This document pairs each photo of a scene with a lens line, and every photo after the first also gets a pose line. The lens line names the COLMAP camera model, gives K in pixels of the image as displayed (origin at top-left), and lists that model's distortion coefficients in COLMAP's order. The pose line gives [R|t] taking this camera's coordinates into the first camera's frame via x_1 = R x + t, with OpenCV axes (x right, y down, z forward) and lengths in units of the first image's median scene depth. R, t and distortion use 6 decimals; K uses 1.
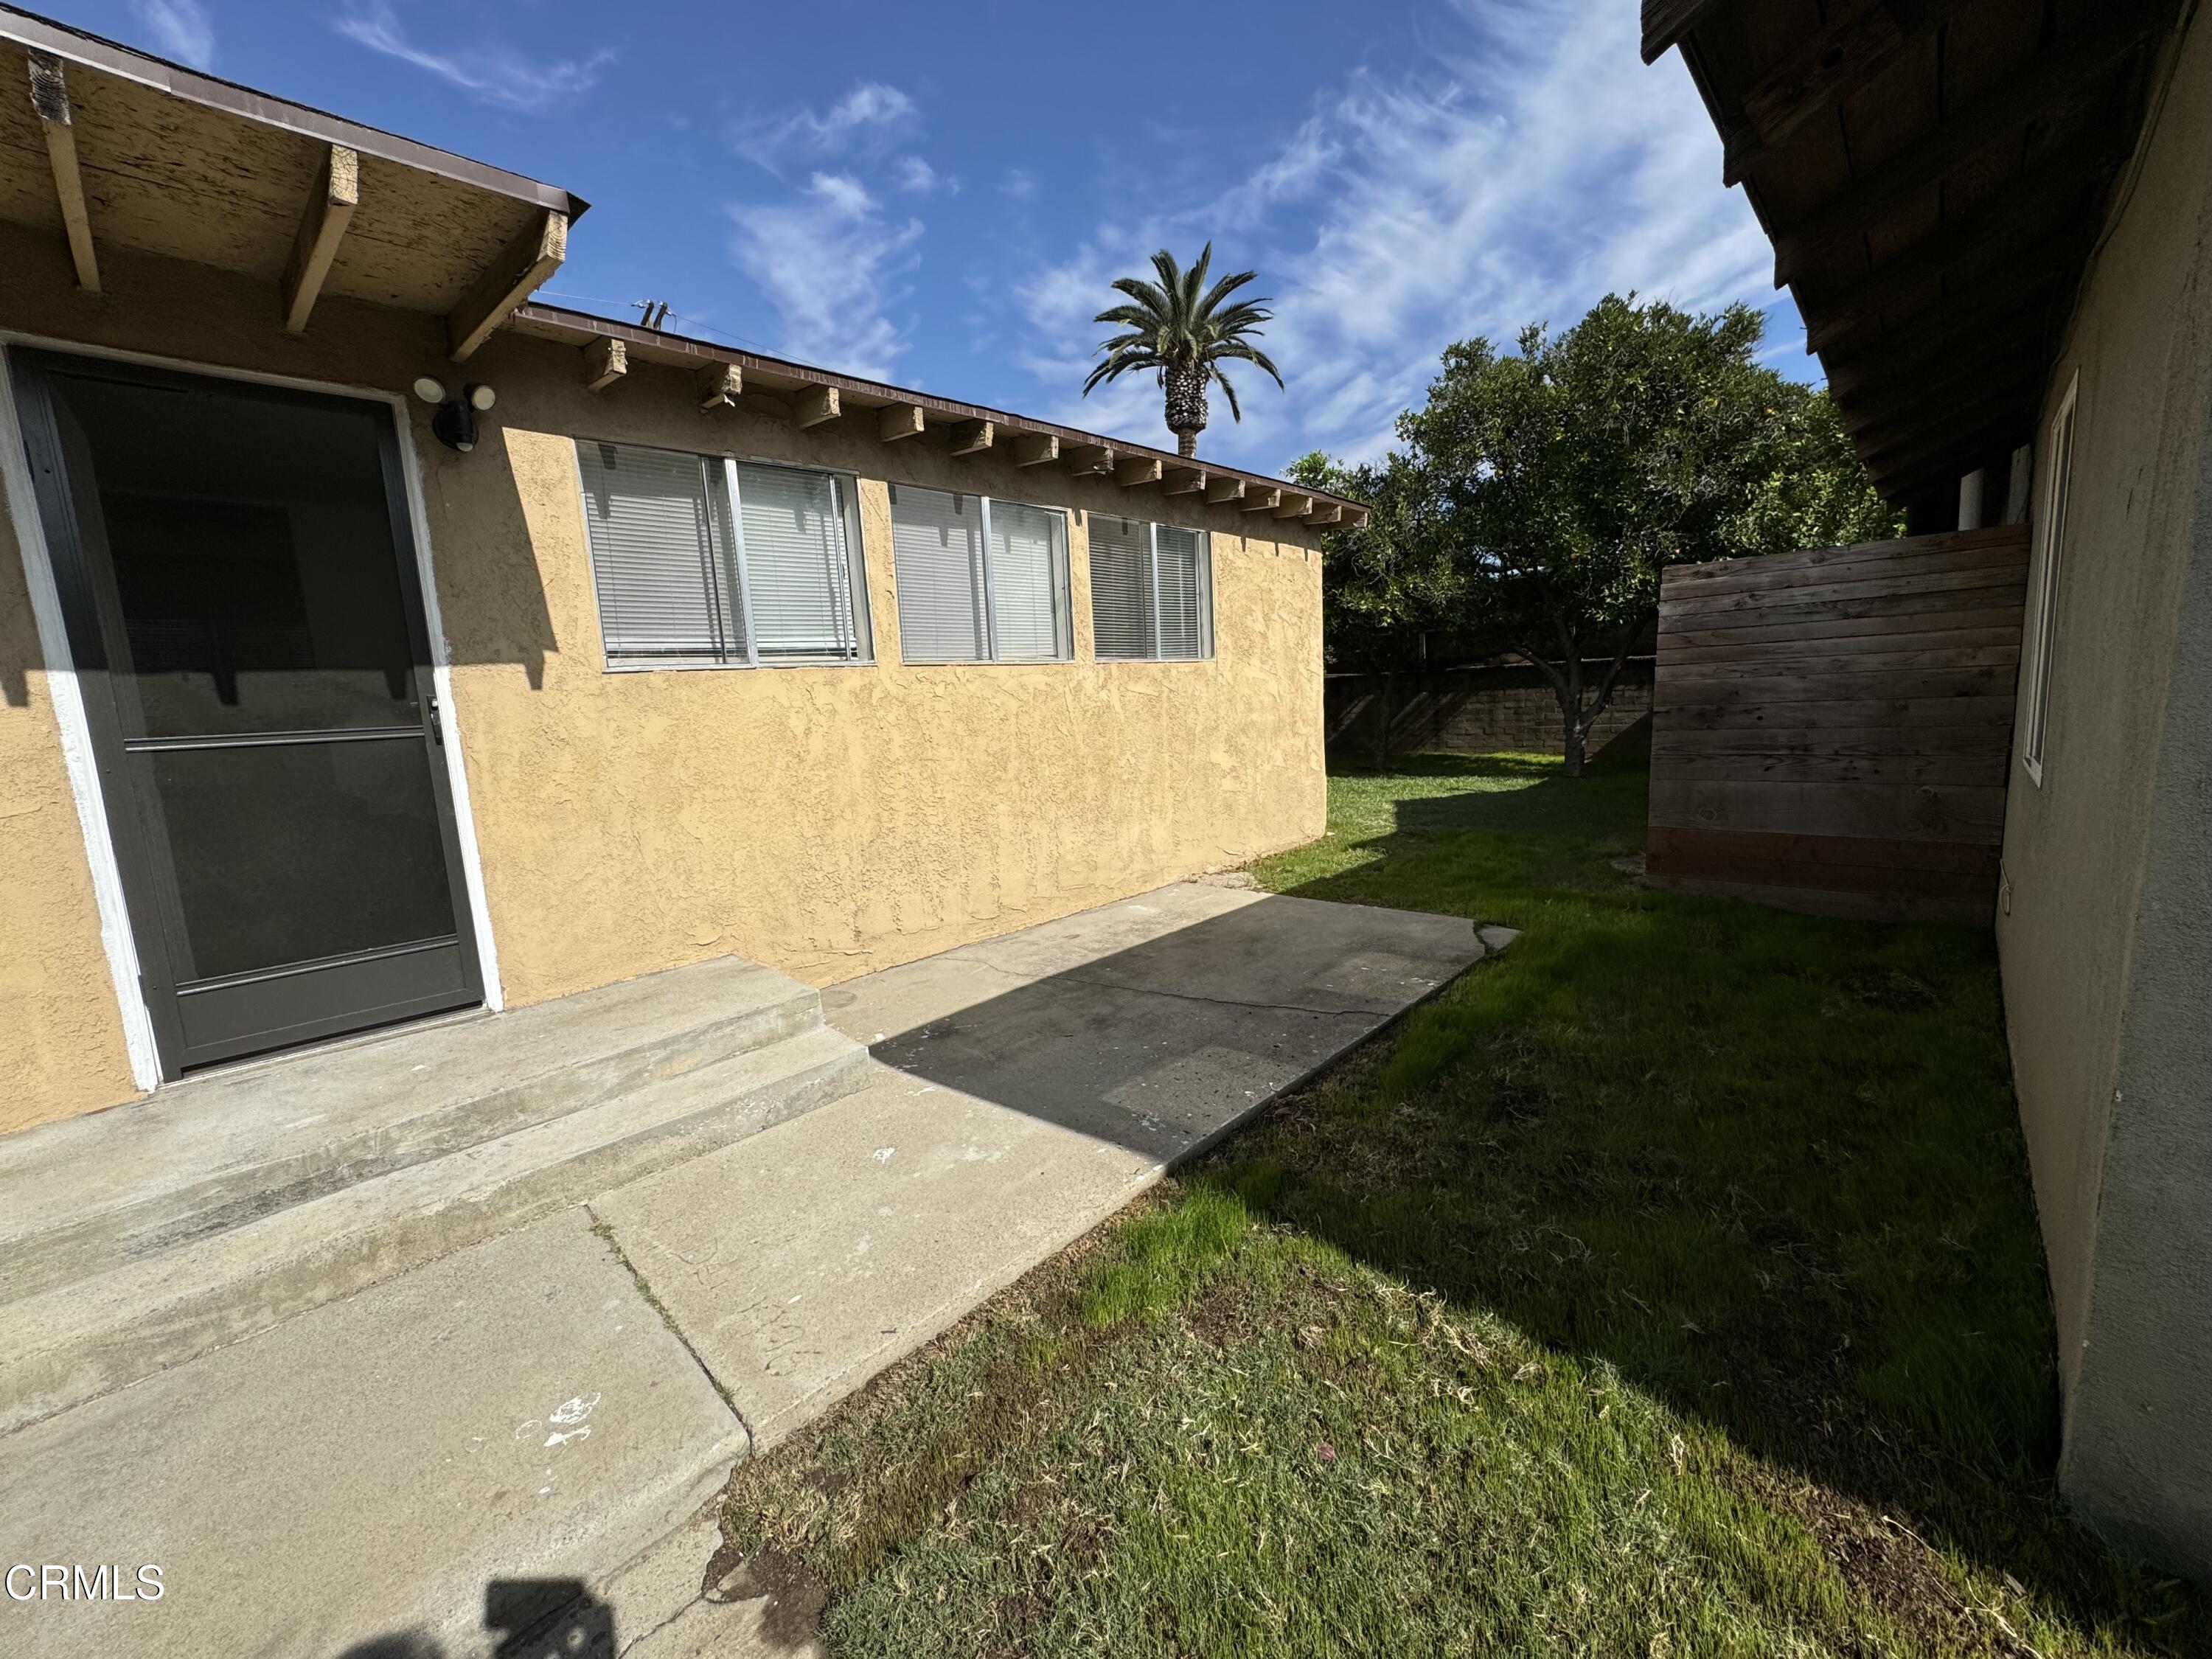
lens RADIAL K [[878.5, 0, 1102.0], [0, 878.5, 827.9], [0, 0, 1]] dist [-0.001589, -0.000135]
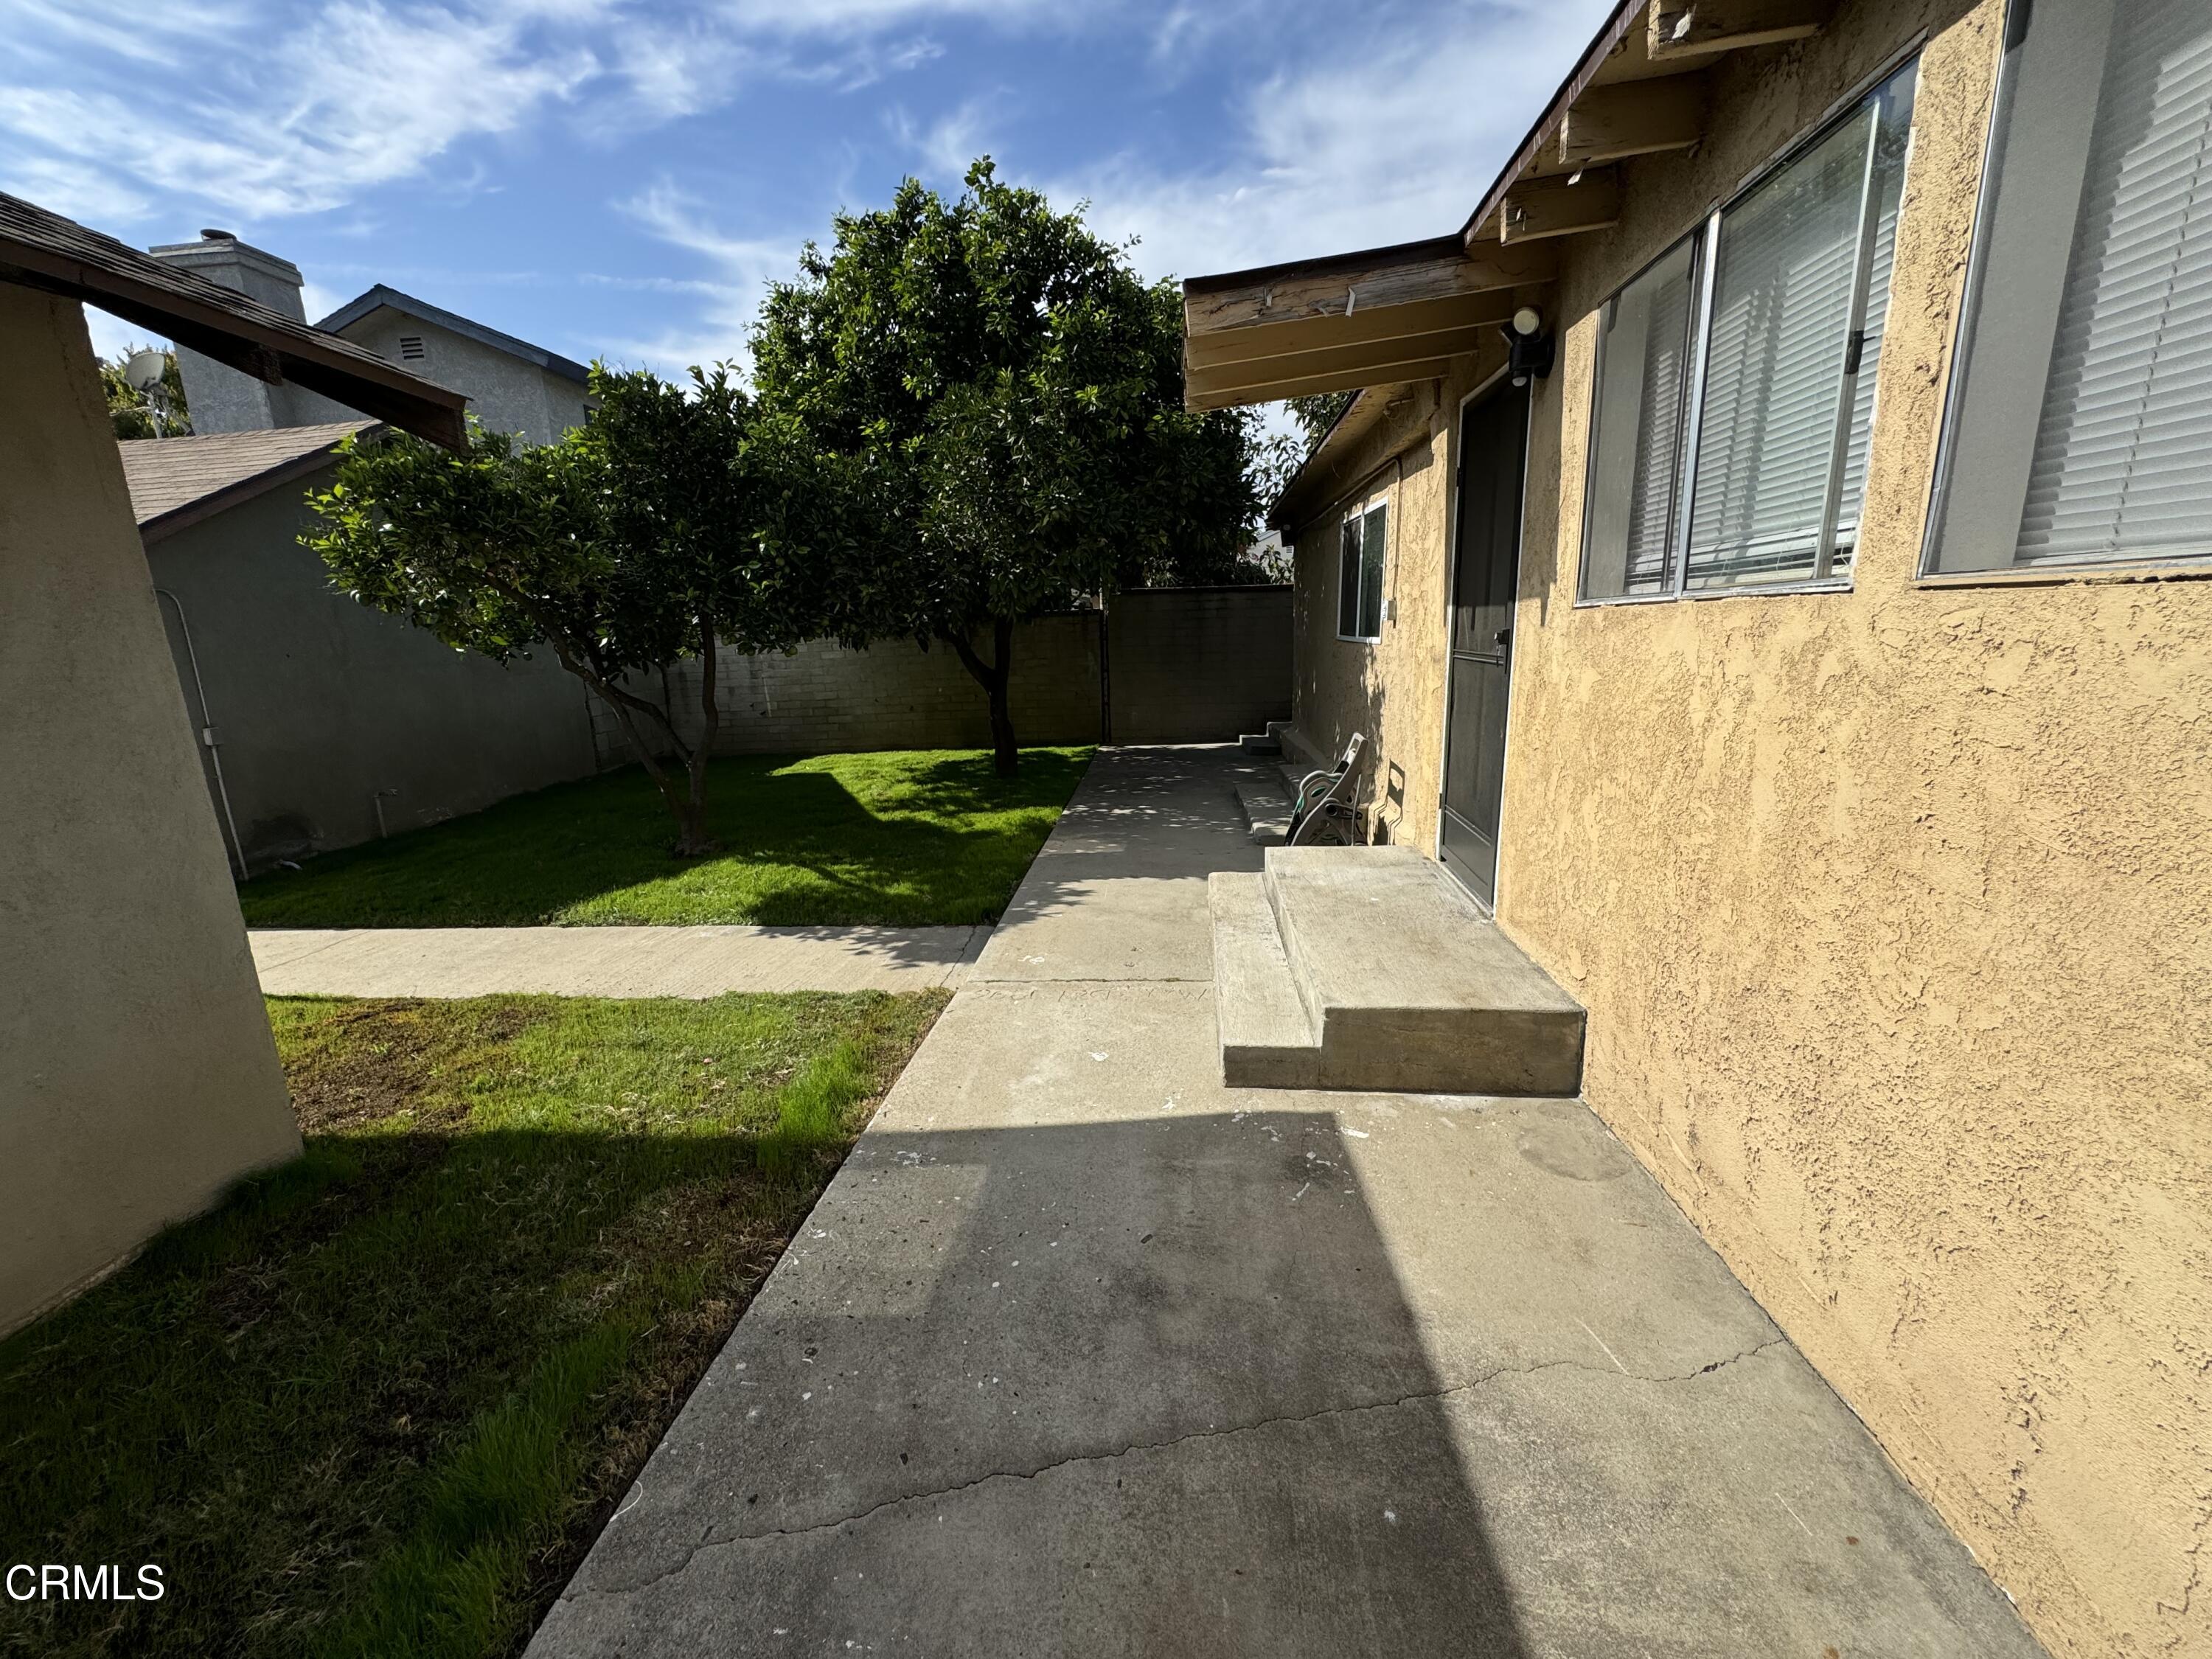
lens RADIAL K [[878.5, 0, 1110.7], [0, 878.5, 825.9], [0, 0, 1]] dist [-0.001589, -0.000135]
pose [[-0.768209, 0.217358, -0.602172, 0.663306], [-0.020640, 0.931703, 0.362635, -0.601744], [0.639867, 0.291008, -0.711256, 2.976903]]
